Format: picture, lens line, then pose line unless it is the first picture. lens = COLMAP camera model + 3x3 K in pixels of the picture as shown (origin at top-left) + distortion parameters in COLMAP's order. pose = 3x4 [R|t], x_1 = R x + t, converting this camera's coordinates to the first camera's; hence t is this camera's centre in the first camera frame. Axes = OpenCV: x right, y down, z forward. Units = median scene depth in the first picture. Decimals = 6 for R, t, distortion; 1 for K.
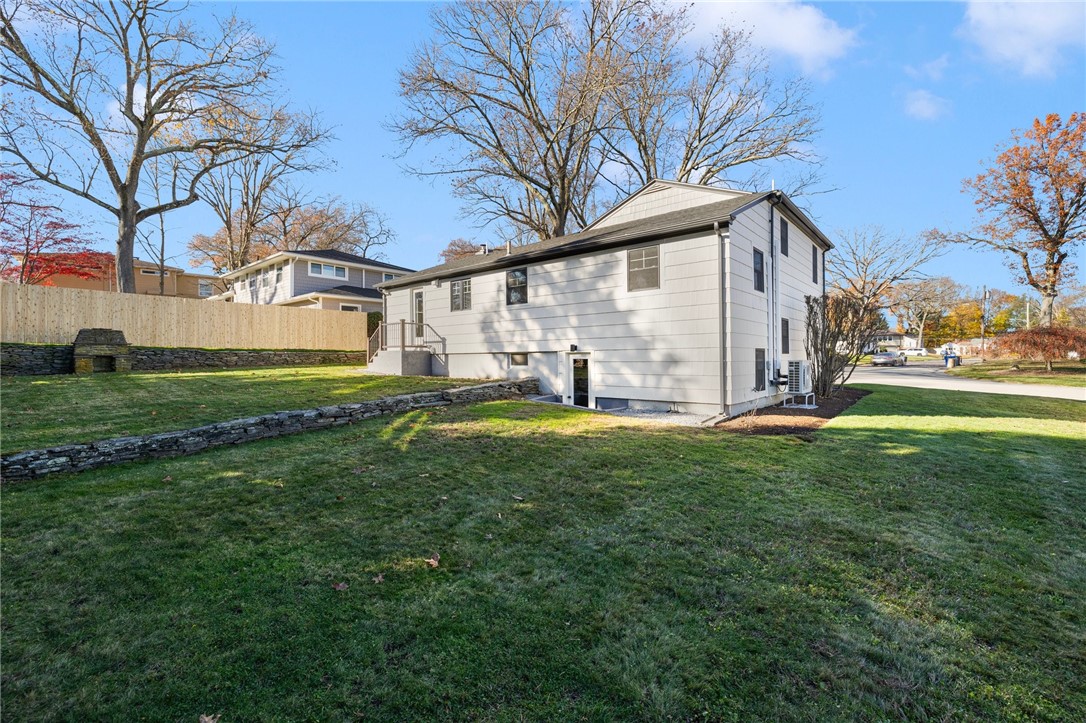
lens RADIAL K [[453.0, 0, 544.8], [0, 453.0, 358.4], [0, 0, 1]] dist [0.000939, -0.000197]
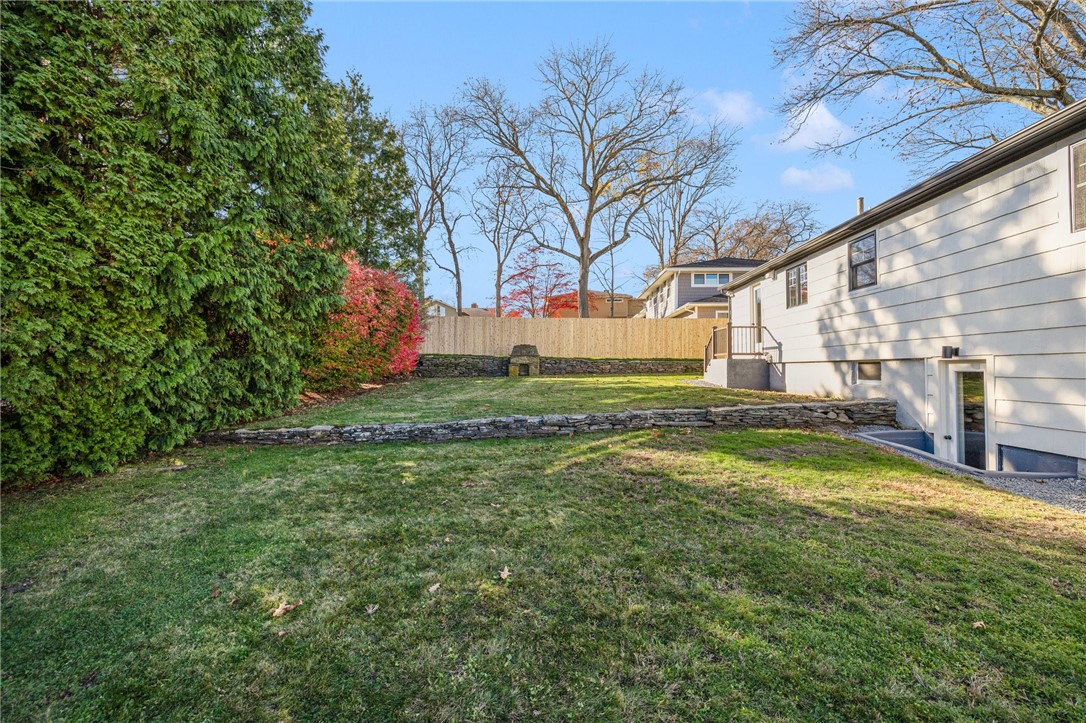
lens RADIAL K [[453.0, 0, 541.5], [0, 453.0, 360.8], [0, 0, 1]] dist [0.000939, -0.000197]
pose [[0.609482, -0.003120, -0.792793, 0.172105], [-0.009161, 0.999898, -0.010978, -0.001084], [0.792747, 0.013954, 0.609391, 0.209869]]
